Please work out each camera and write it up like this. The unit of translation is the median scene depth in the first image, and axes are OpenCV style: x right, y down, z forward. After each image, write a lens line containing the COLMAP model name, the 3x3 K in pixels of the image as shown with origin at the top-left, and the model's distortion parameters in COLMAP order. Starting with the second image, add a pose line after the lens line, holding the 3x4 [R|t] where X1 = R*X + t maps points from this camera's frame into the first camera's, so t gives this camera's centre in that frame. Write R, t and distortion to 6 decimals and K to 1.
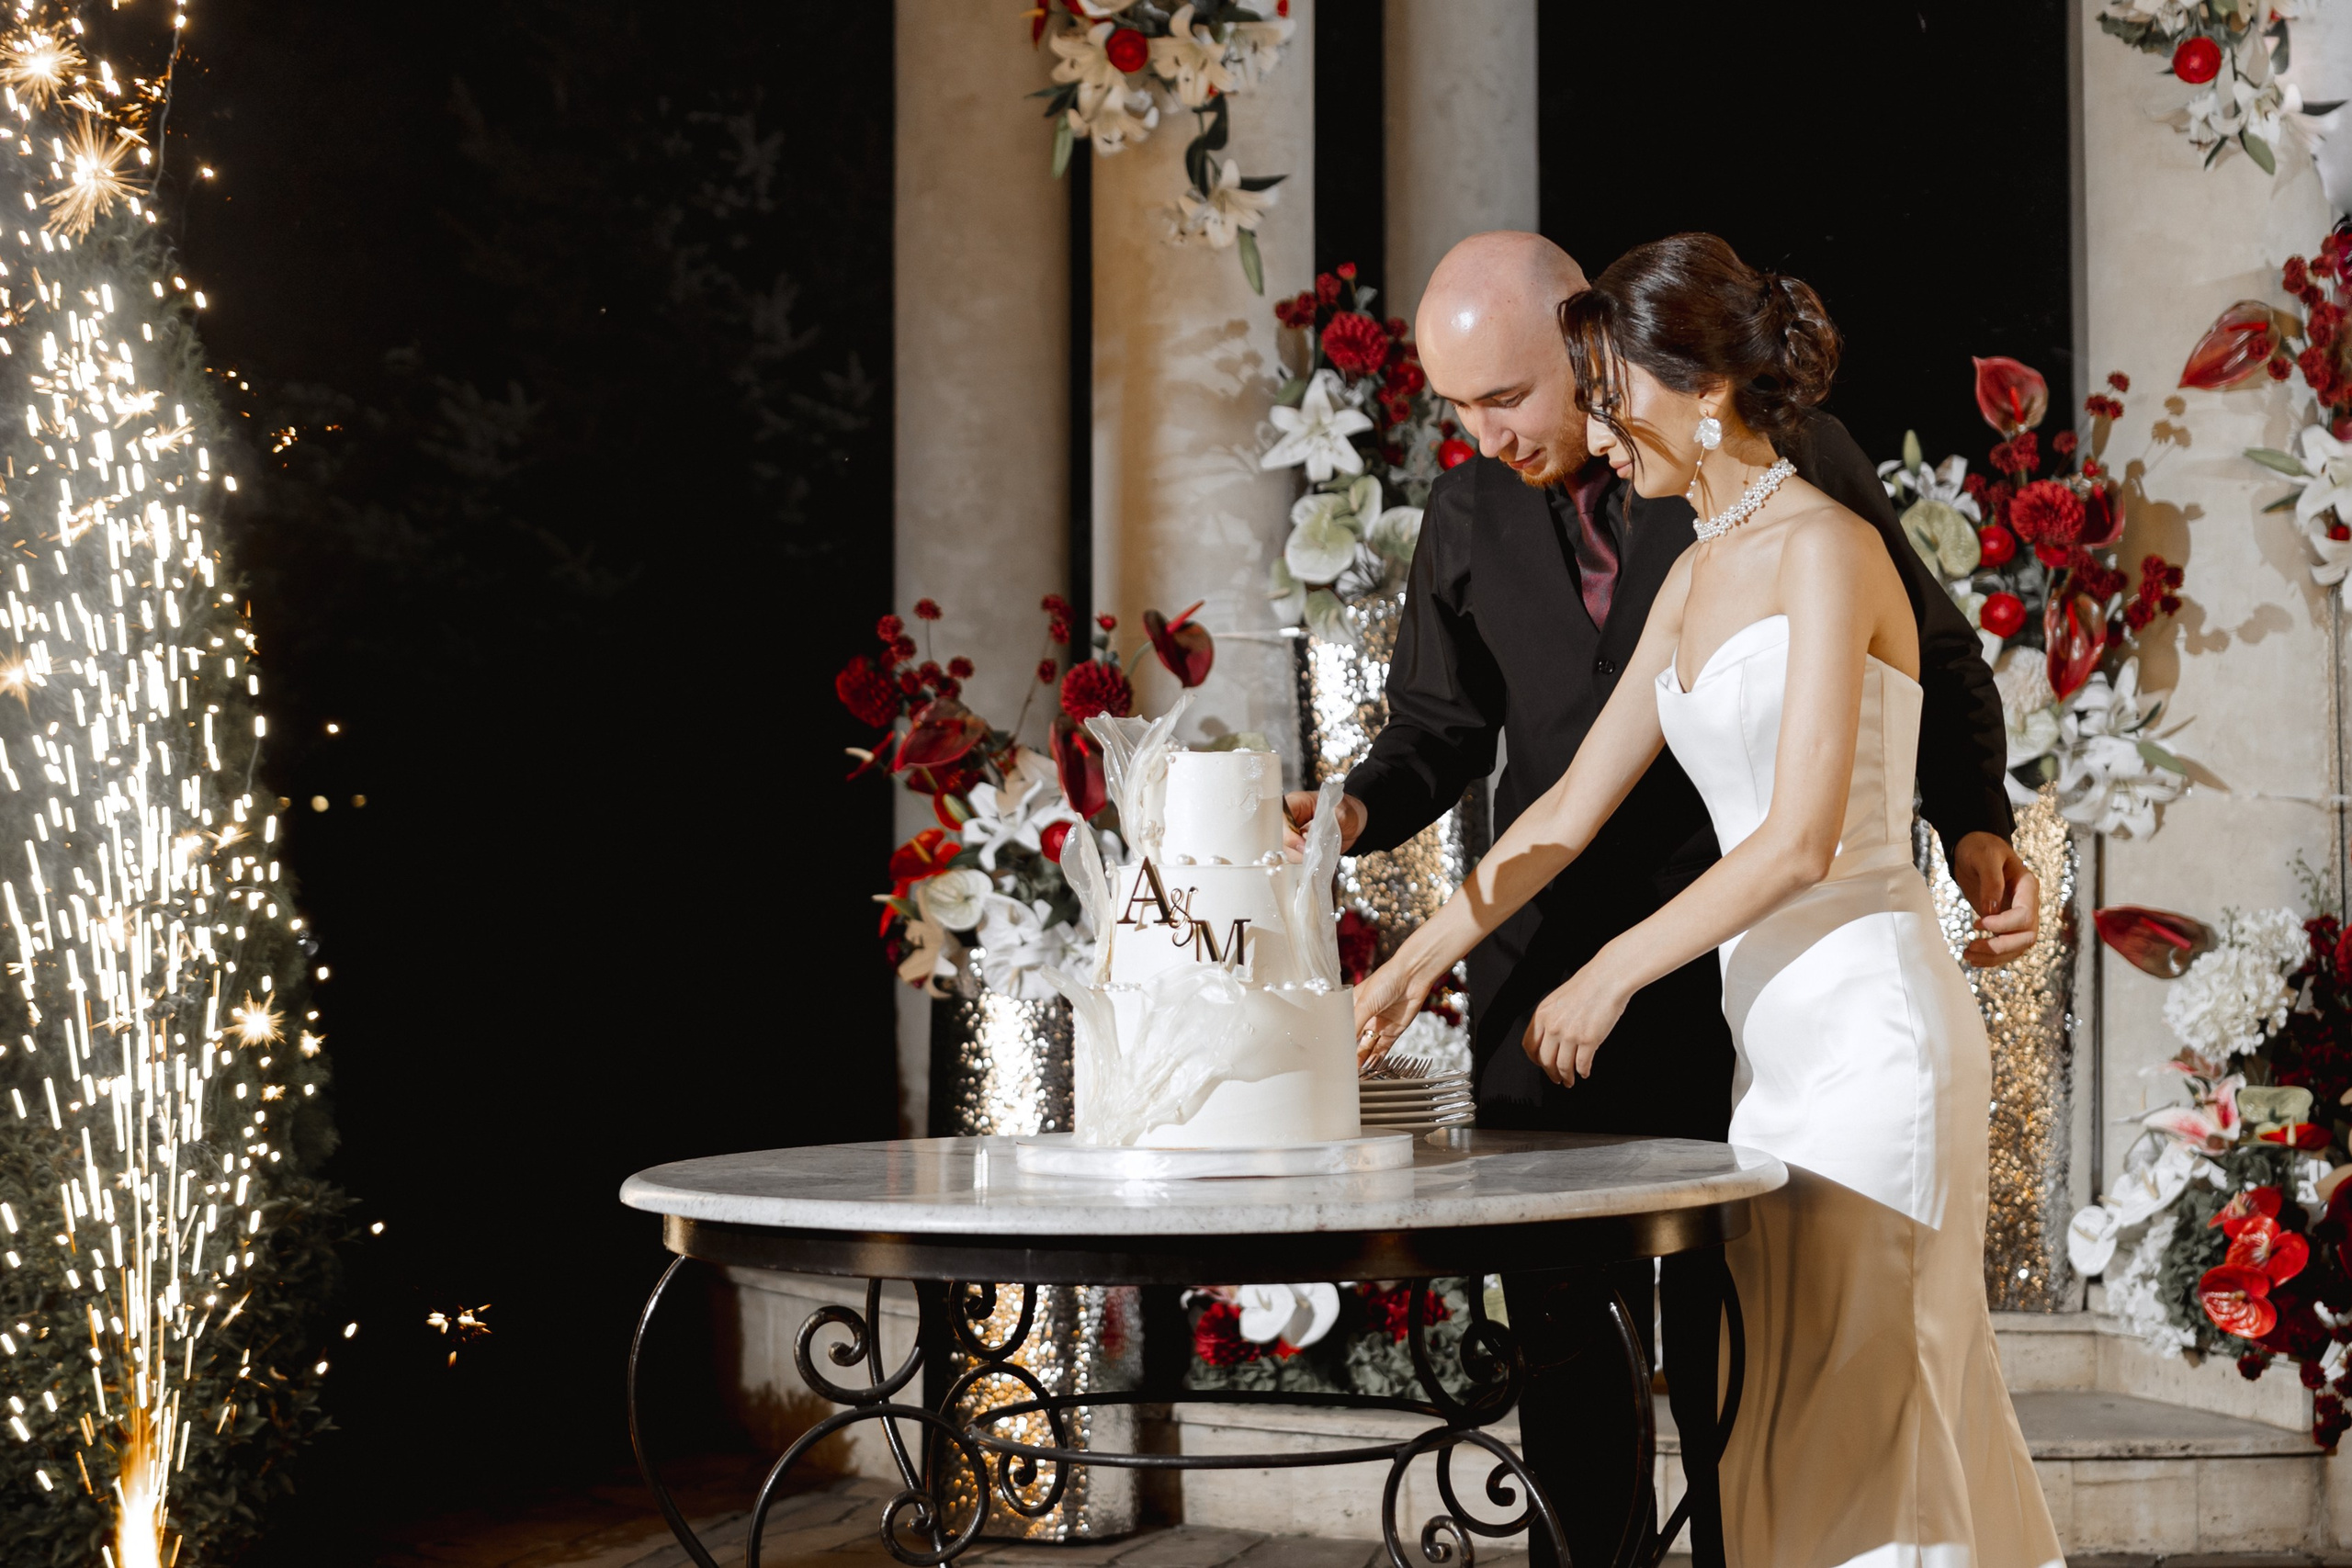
lens RADIAL K [[3591.3, 0, 1087.3], [0, 3591.3, 782.0], [0, 0, 1]] dist [0.008354, -0.076277]
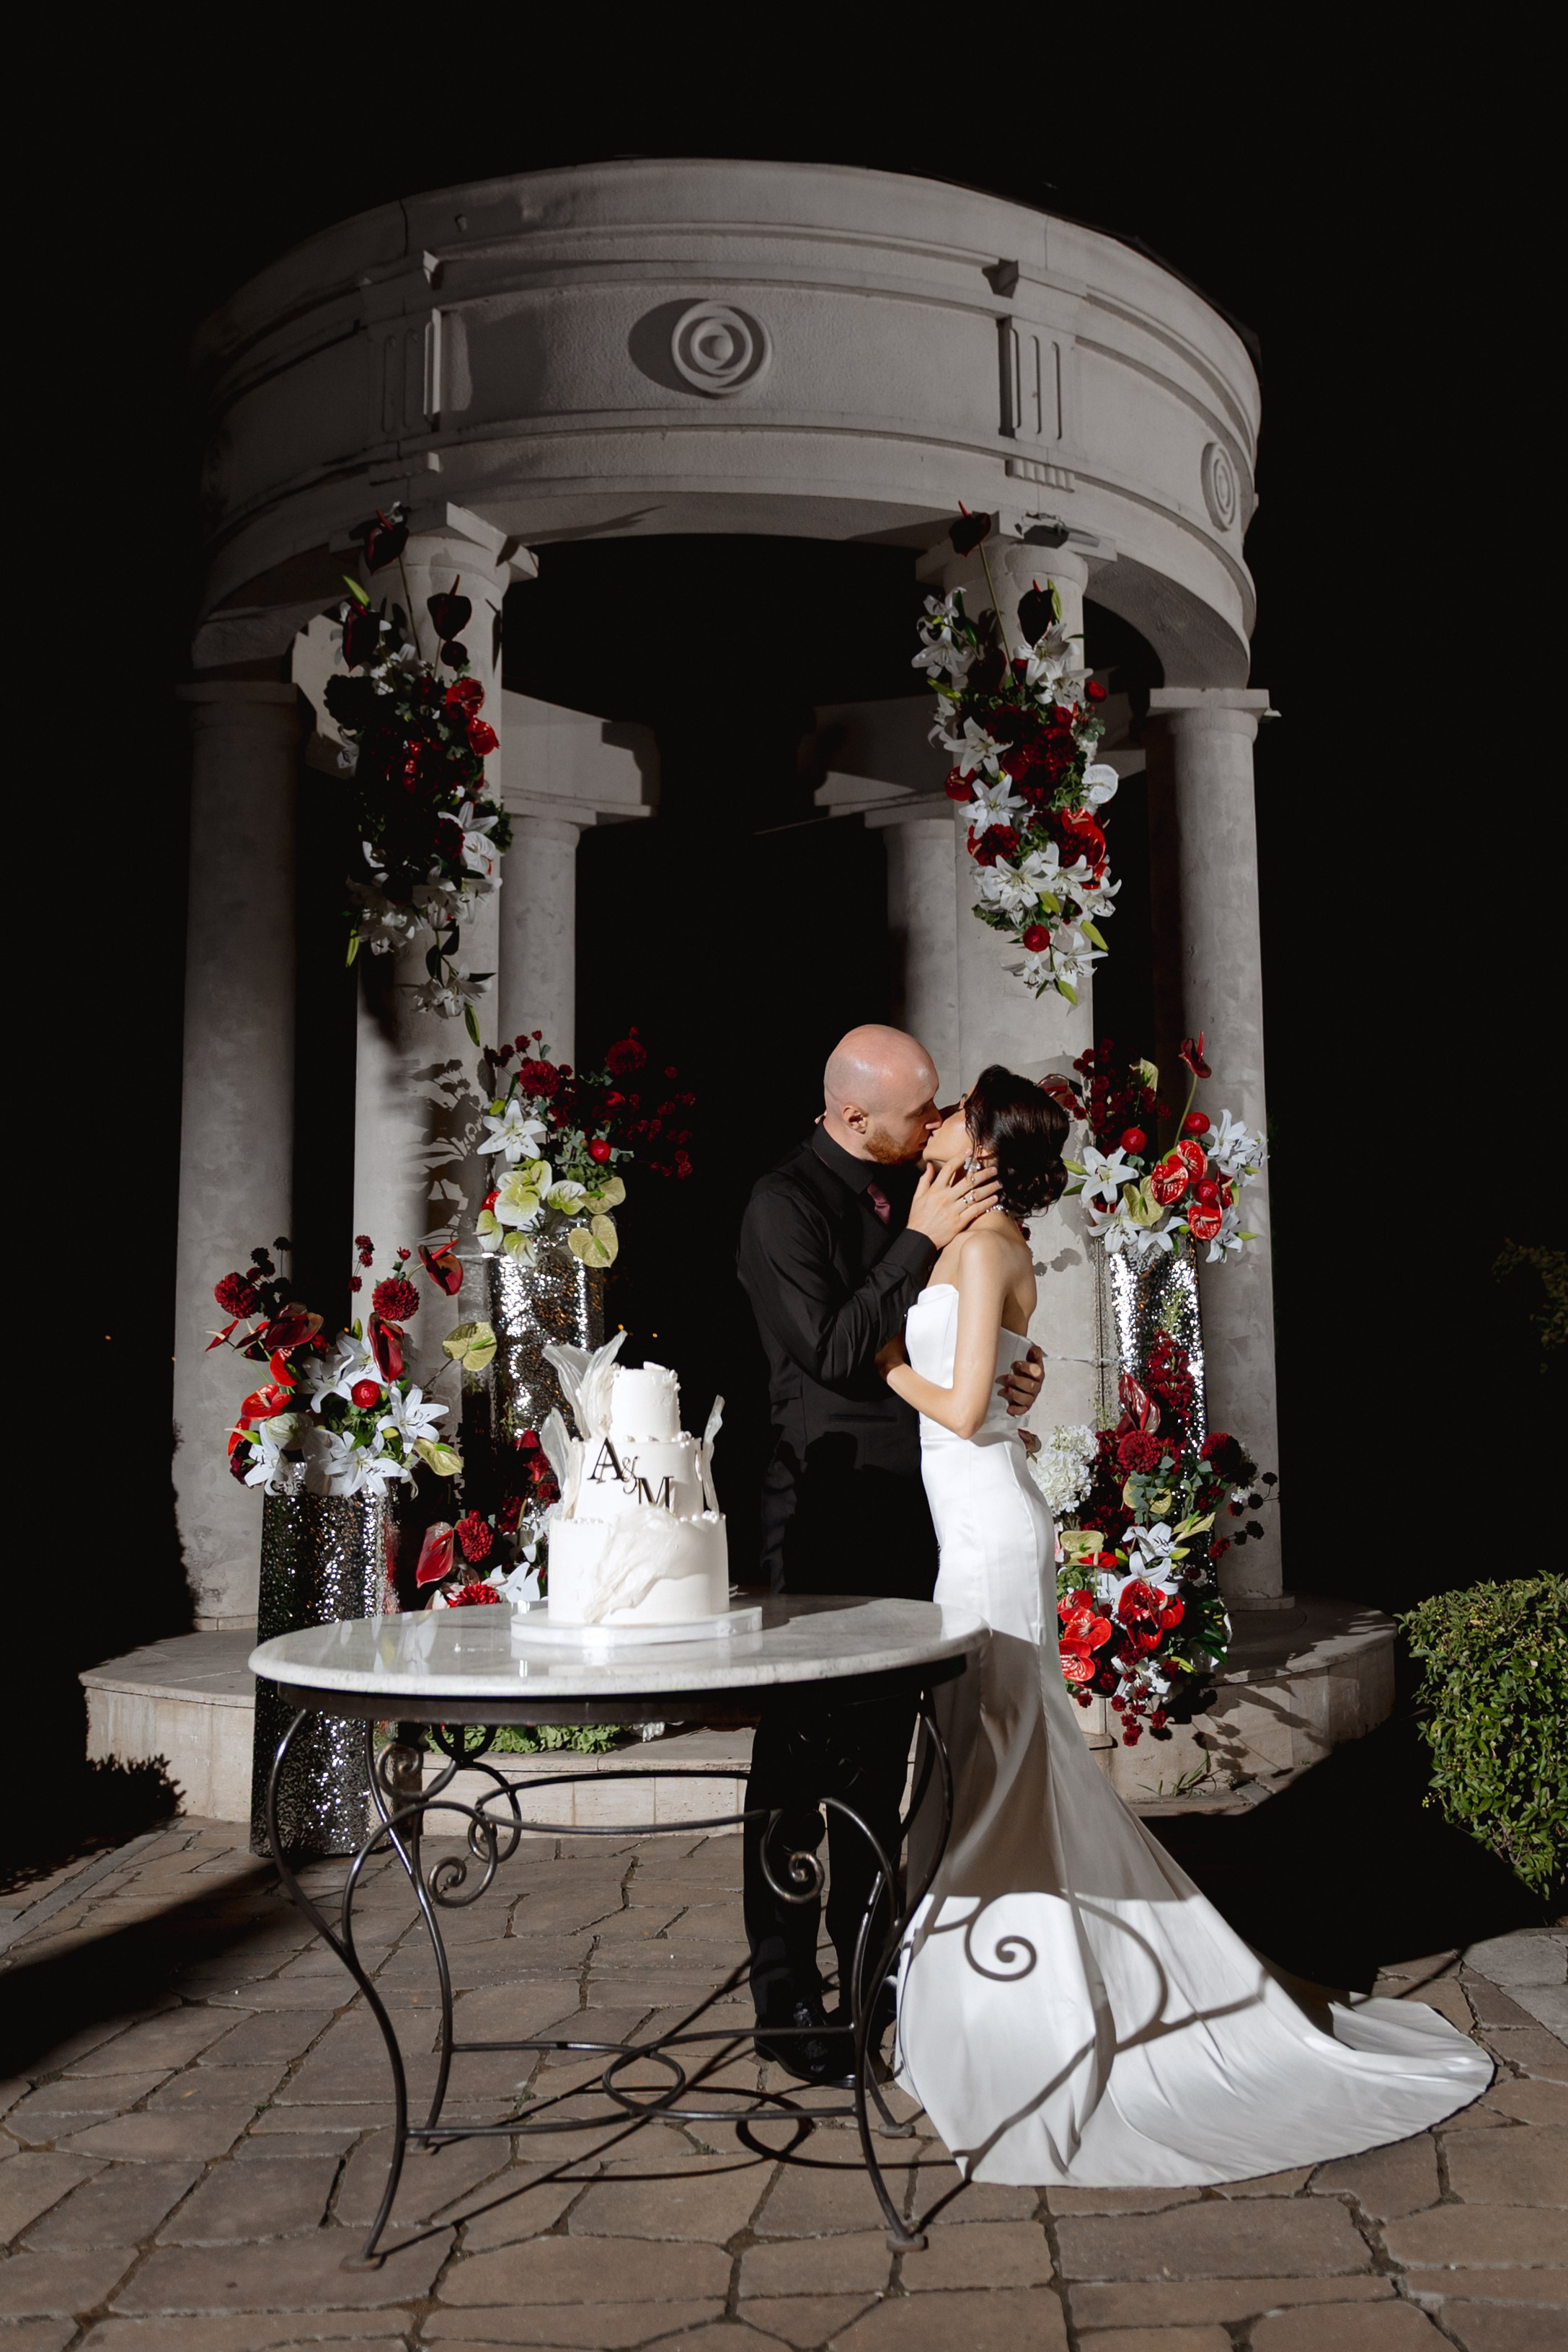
lens RADIAL K [[2199.6, 0, 879.5], [0, 2199.6, 1126.2], [0, 0, 1]] dist [0.008694, -0.012291]
pose [[0.948390, 0.029199, 0.315759, -0.095763], [-0.002660, 0.996449, -0.084154, -0.018400], [-0.317095, 0.078971, 0.945100, 0.016567]]
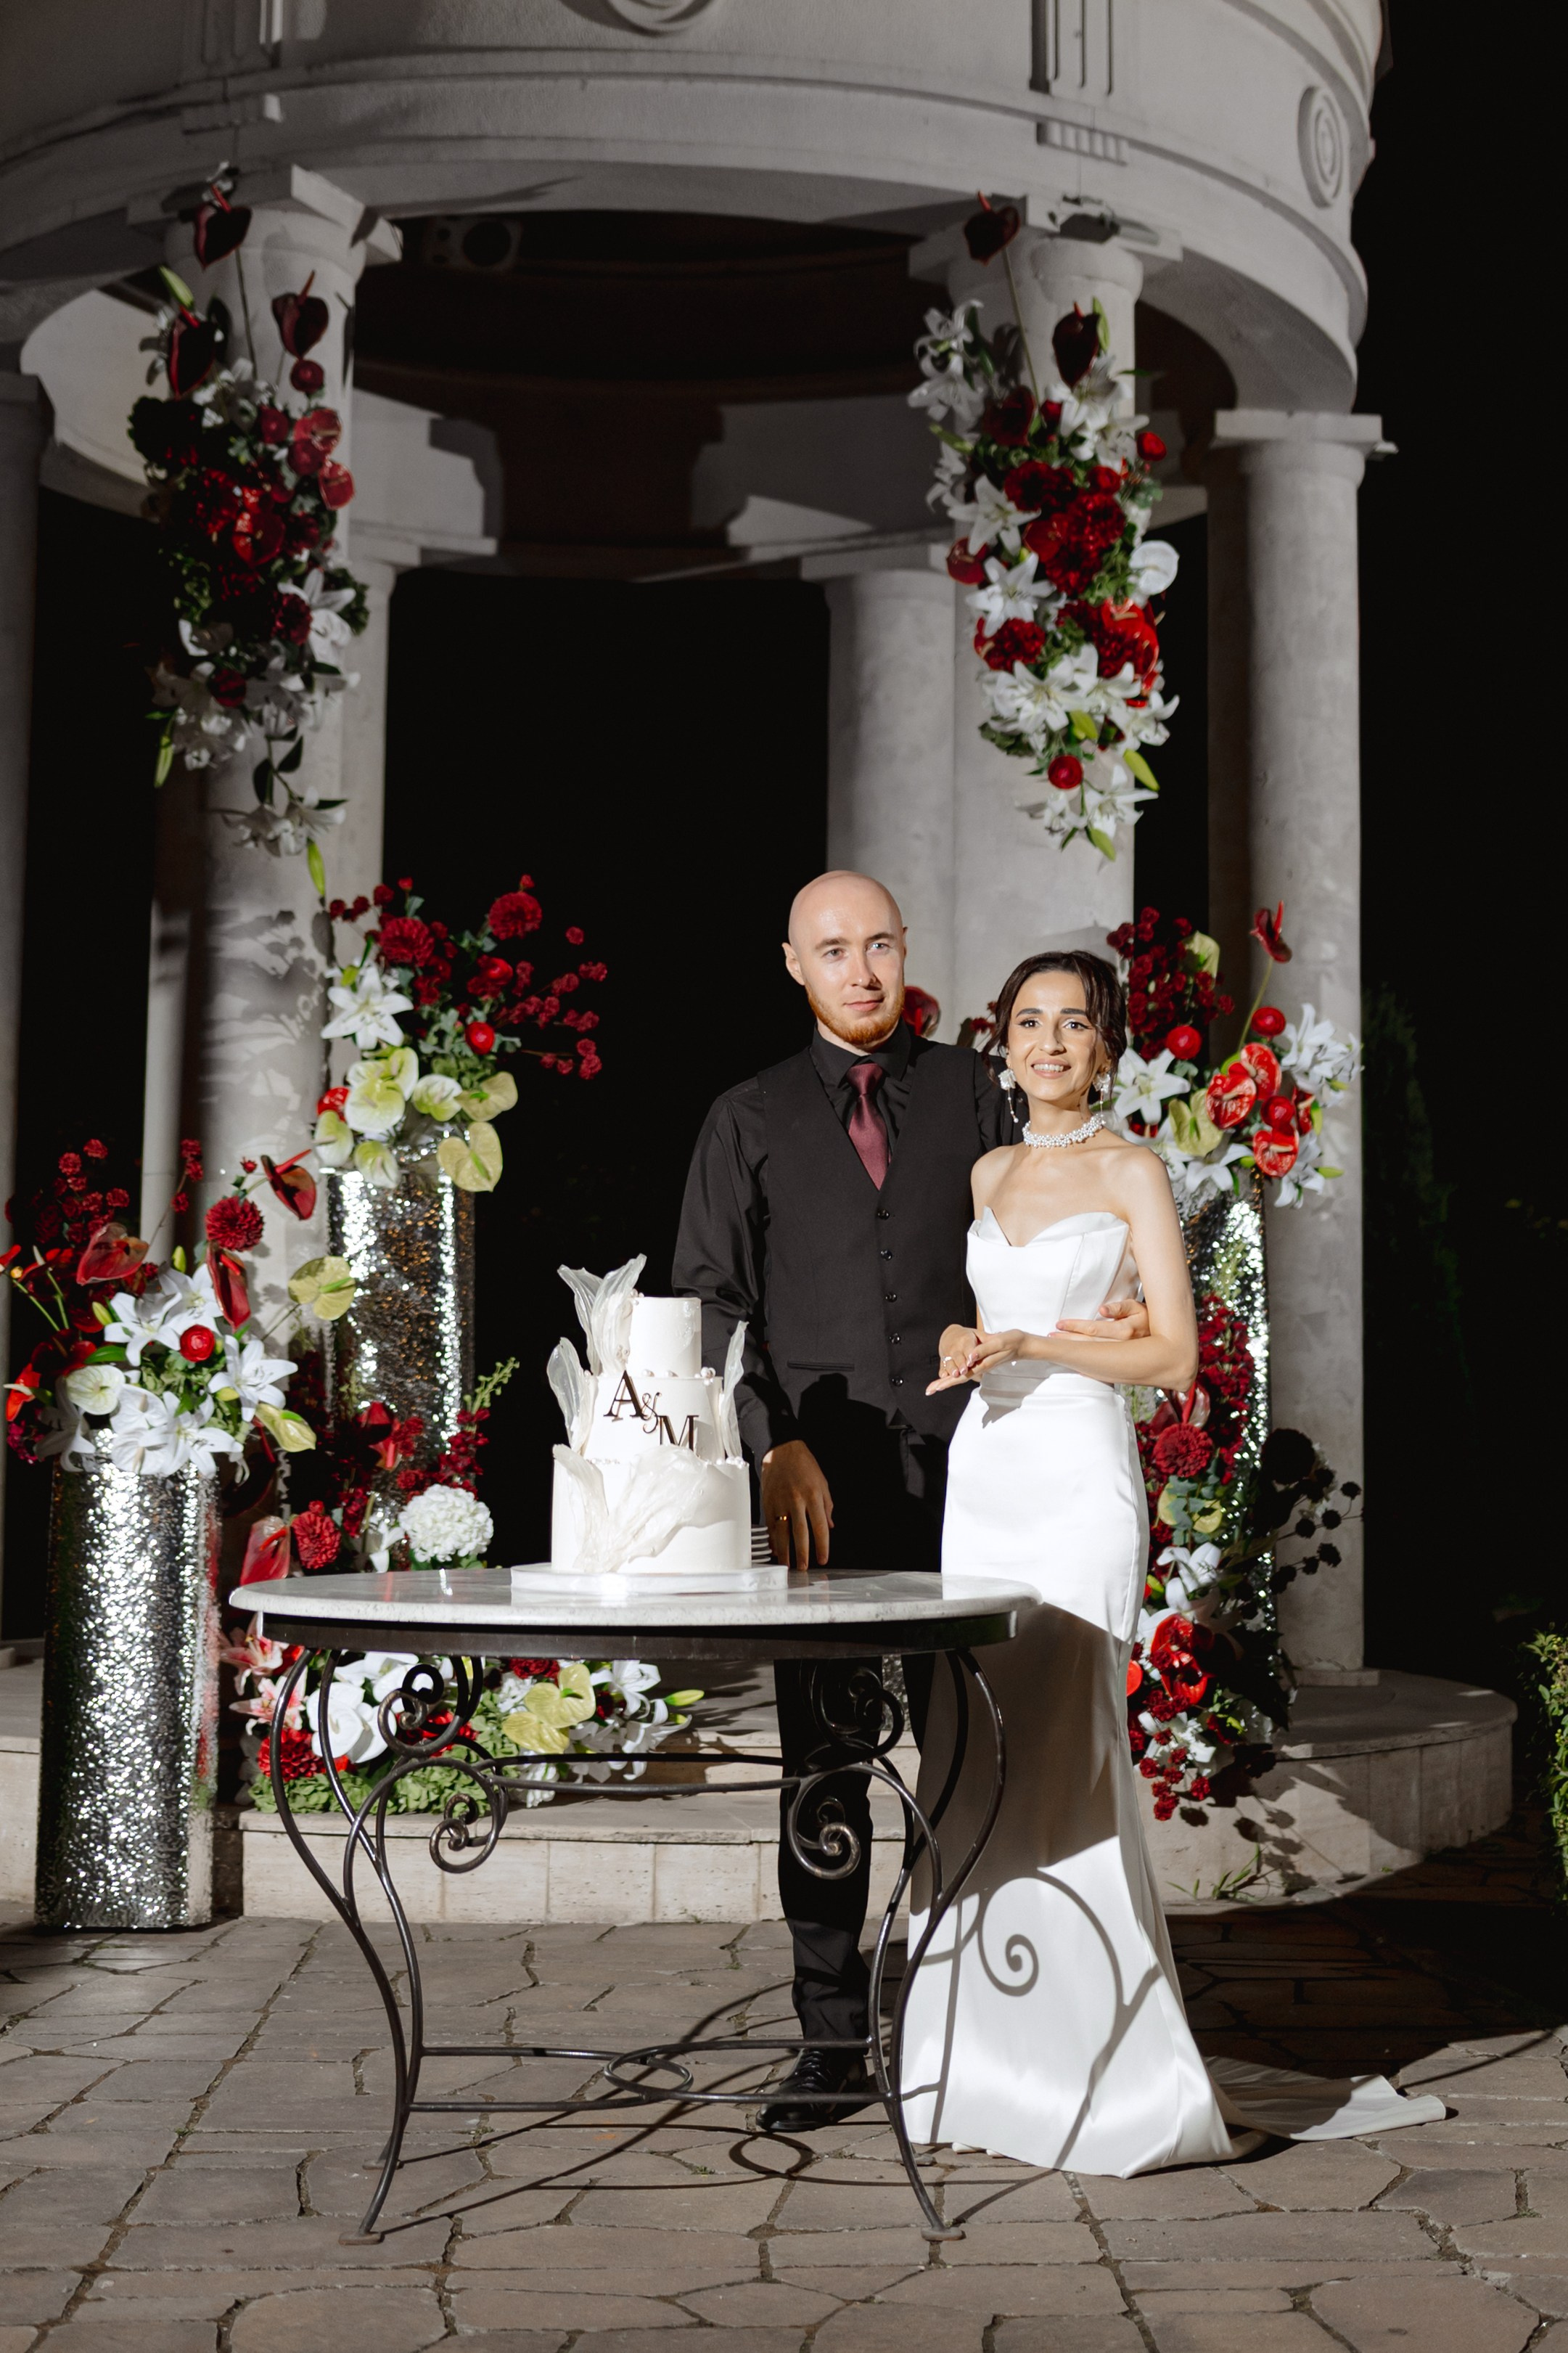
lens RADIAL K [[3591.7, 0, 733.1], [0, 3591.7, 1040.8], [0, 0, 1]] dist [-0.006207, 0.001149]
pose [[0.946592, 0.049824, 0.318561, -0.216446], [-0.029373, 0.997206, -0.068687, -0.007017], [-0.321093, 0.055662, 0.945410, -0.202471]]
